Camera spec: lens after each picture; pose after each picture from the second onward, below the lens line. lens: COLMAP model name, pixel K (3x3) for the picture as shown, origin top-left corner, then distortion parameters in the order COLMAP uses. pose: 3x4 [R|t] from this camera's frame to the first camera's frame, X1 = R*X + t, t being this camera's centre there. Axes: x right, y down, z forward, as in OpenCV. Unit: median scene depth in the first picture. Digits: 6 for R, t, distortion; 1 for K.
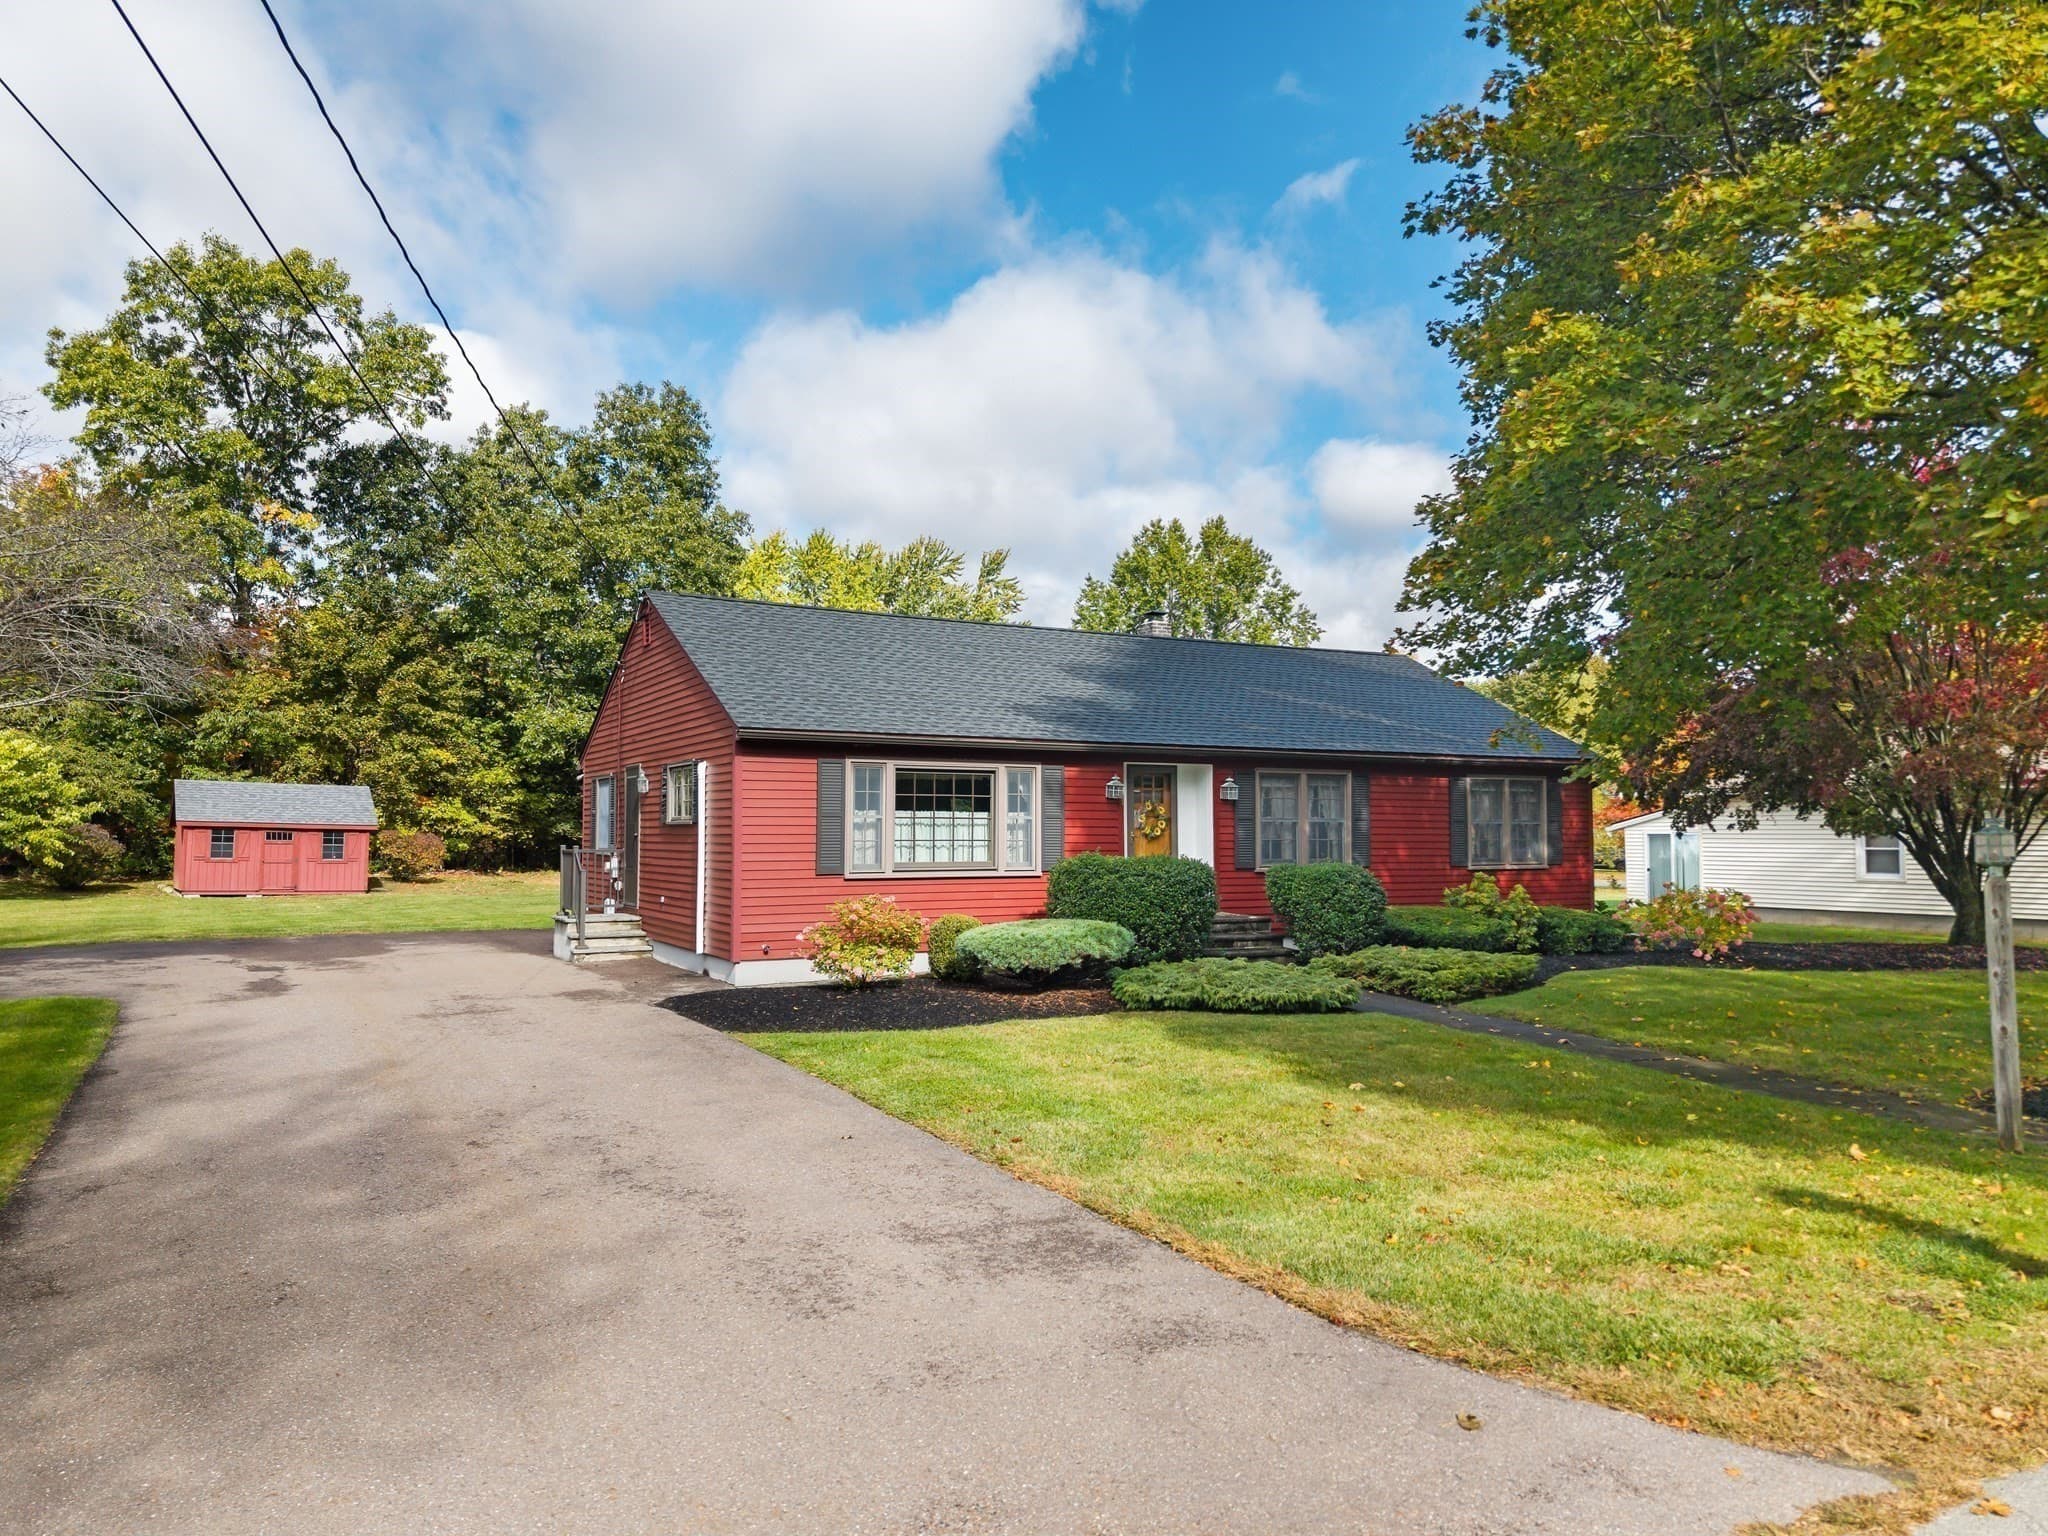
lens RADIAL K [[1368.1, 0, 1024.0], [0, 1368.1, 768.0], [0, 0, 1]] dist [0.021547, -0.028770]
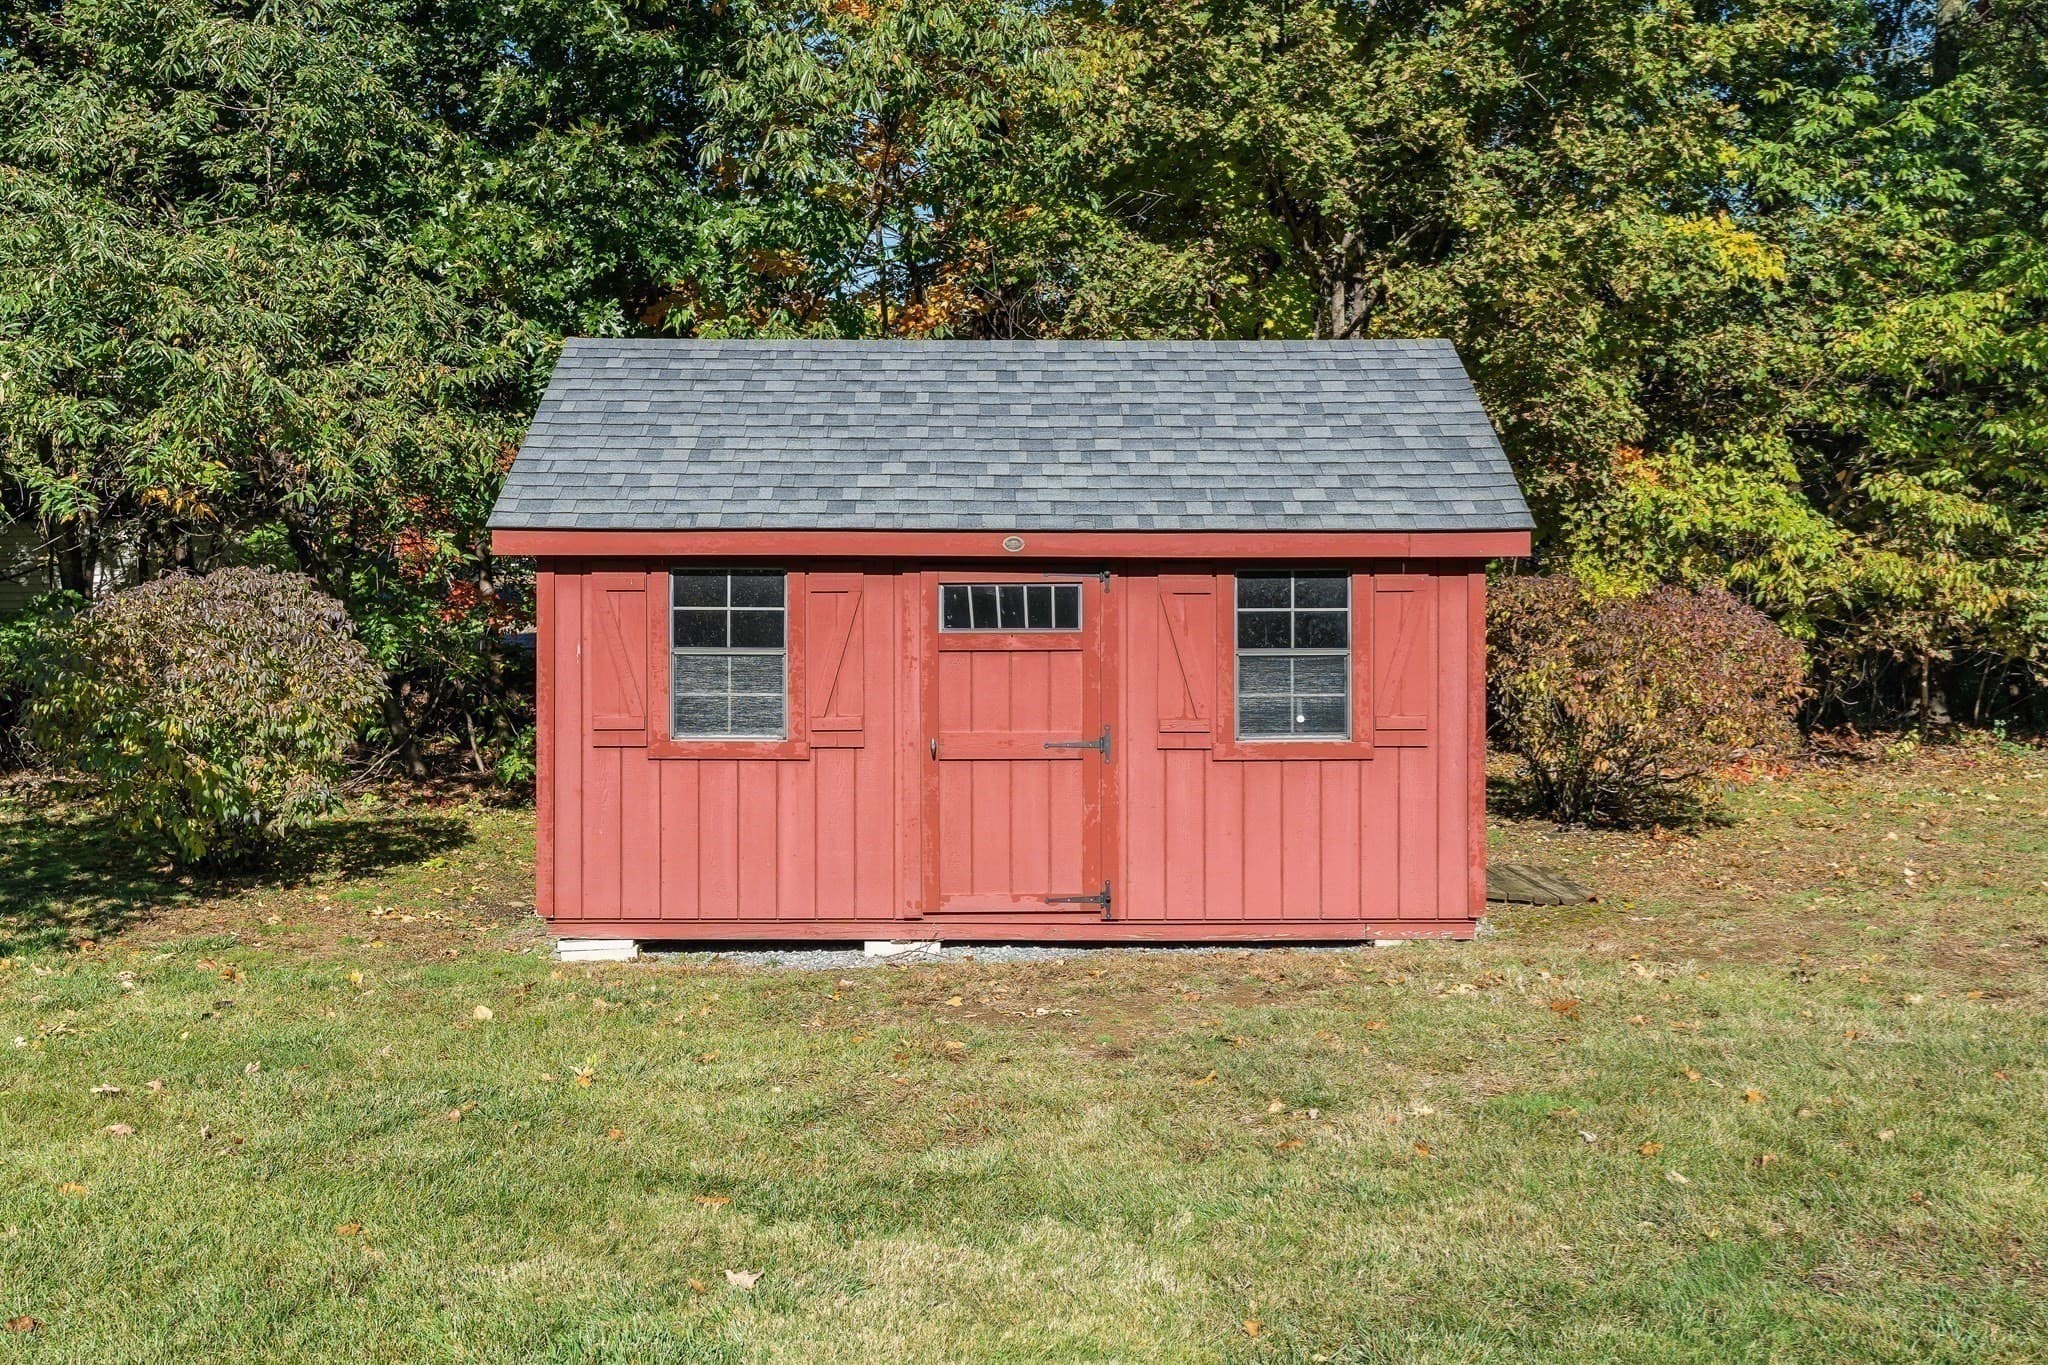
lens RADIAL K [[2050.8, 0, 1024.0], [0, 2050.8, 682.5], [0, 0, 1]] dist [-0.004104, 0.000603]
pose [[0.830933, -0.003927, -0.556359, -0.351100], [0.044864, 0.997192, 0.059966, 0.038021], [0.554561, -0.074788, 0.828776, 0.694721]]
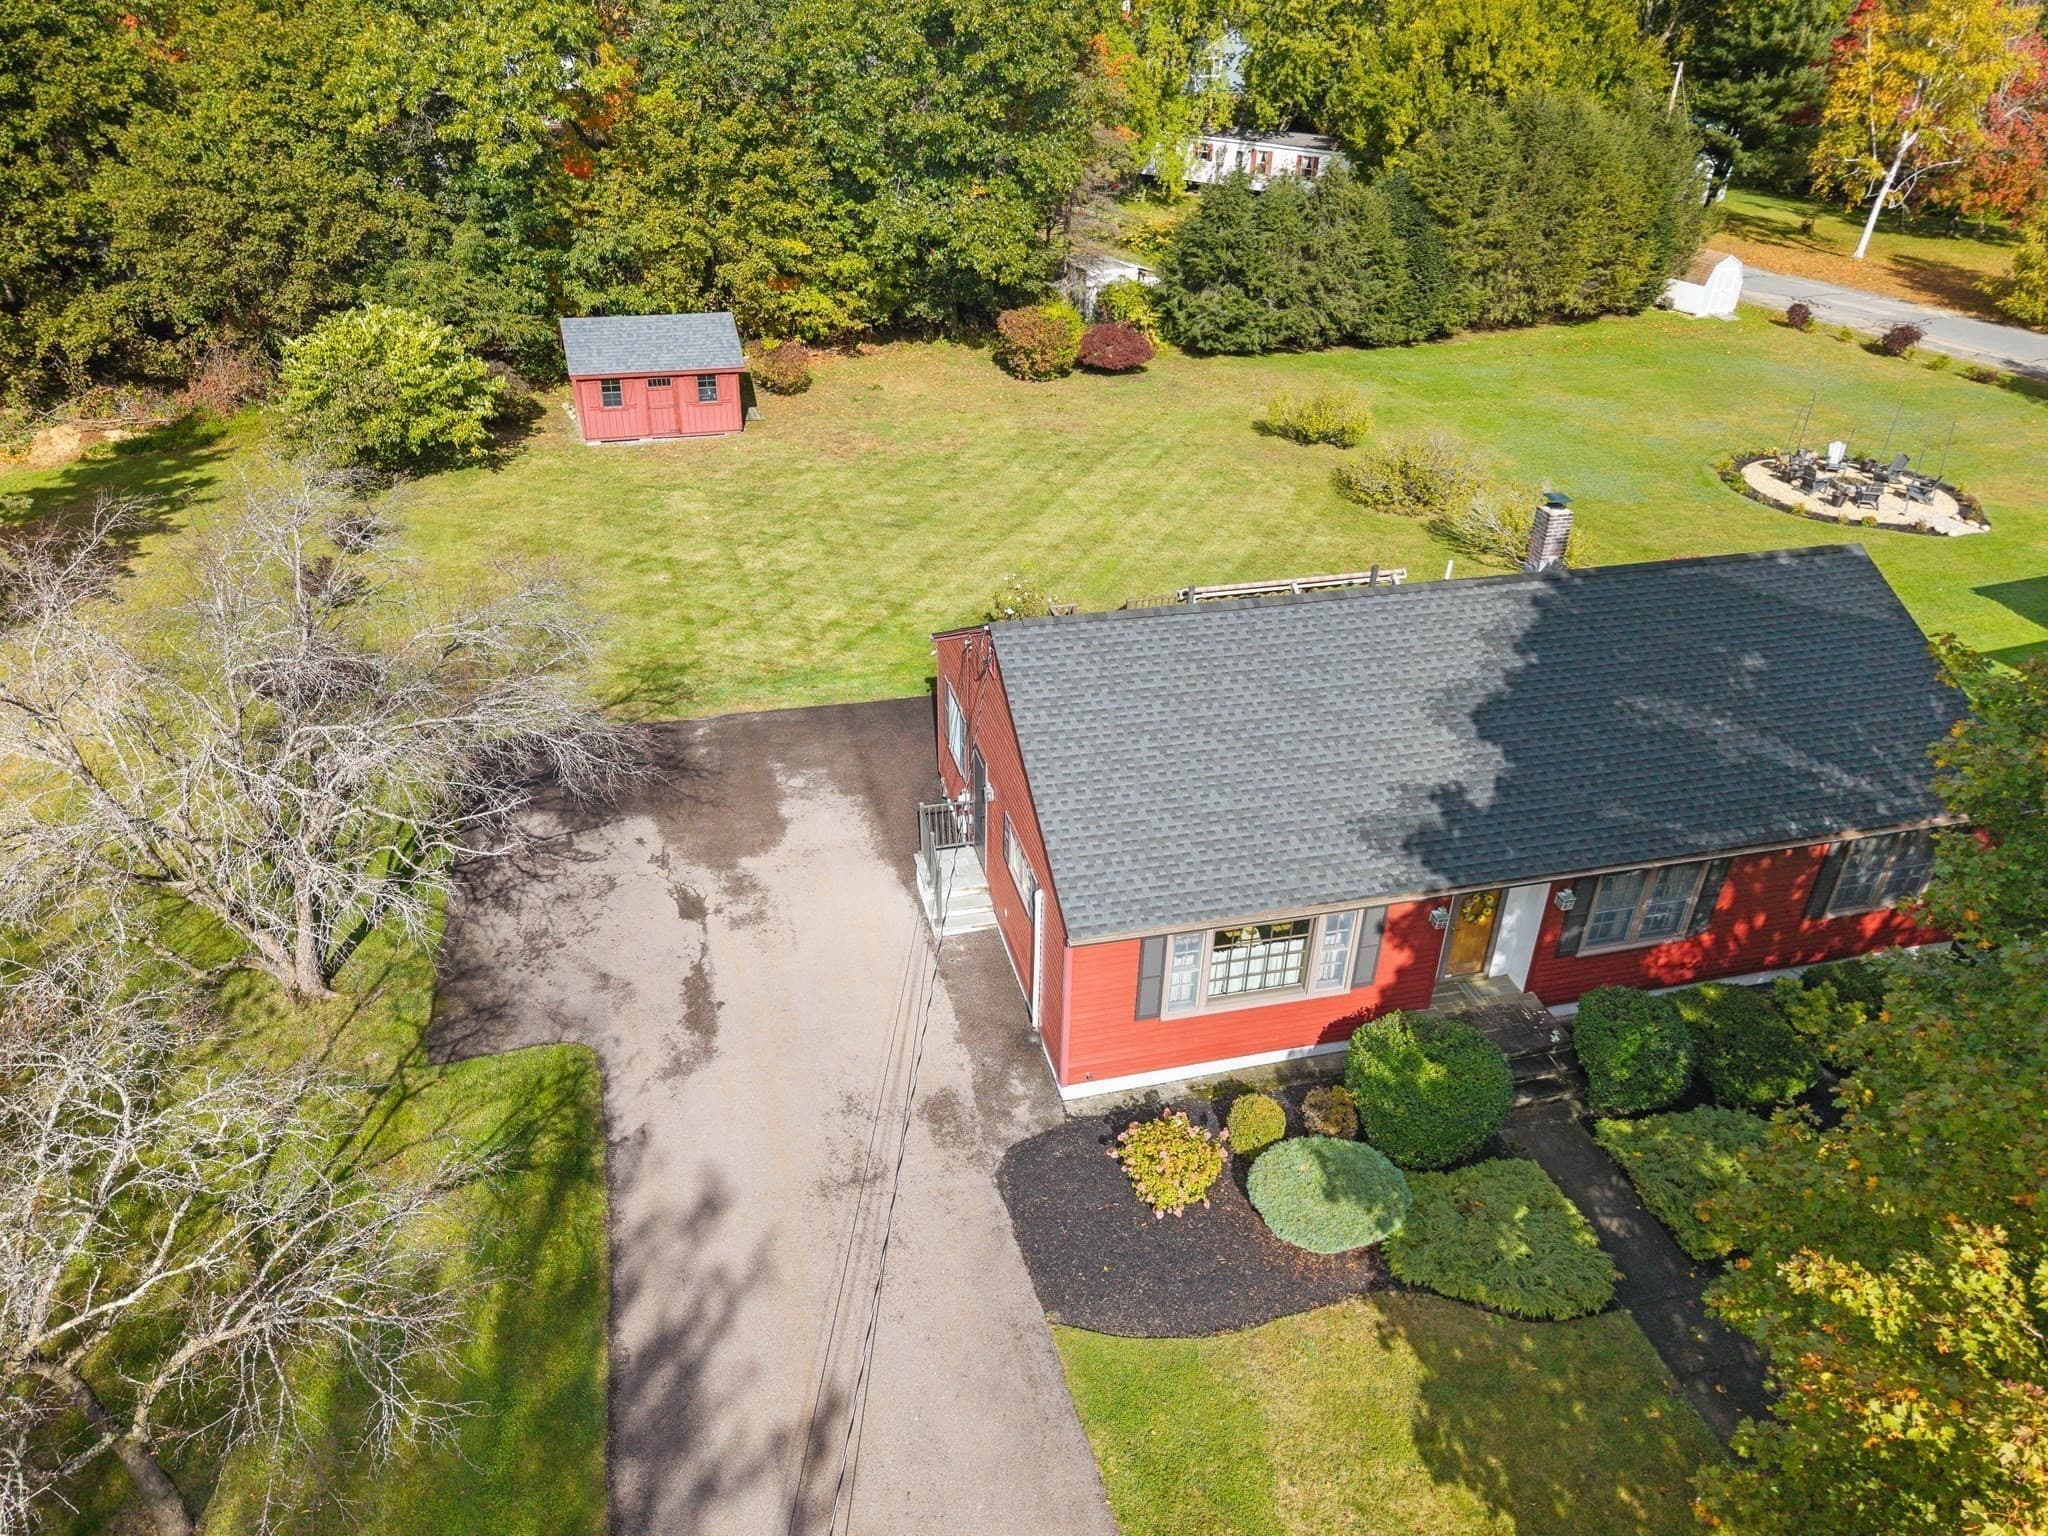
lens RADIAL K [[1368.1, 0, 1024.0], [0, 1368.1, 768.0], [0, 0, 1]] dist [0.021547, -0.028770]
pose [[0.966475, 0.144217, -0.212435, -0.011299], [-0.004900, 0.837568, 0.546312, -0.243253], [0.256716, -0.526955, 0.810195, 0.067089]]
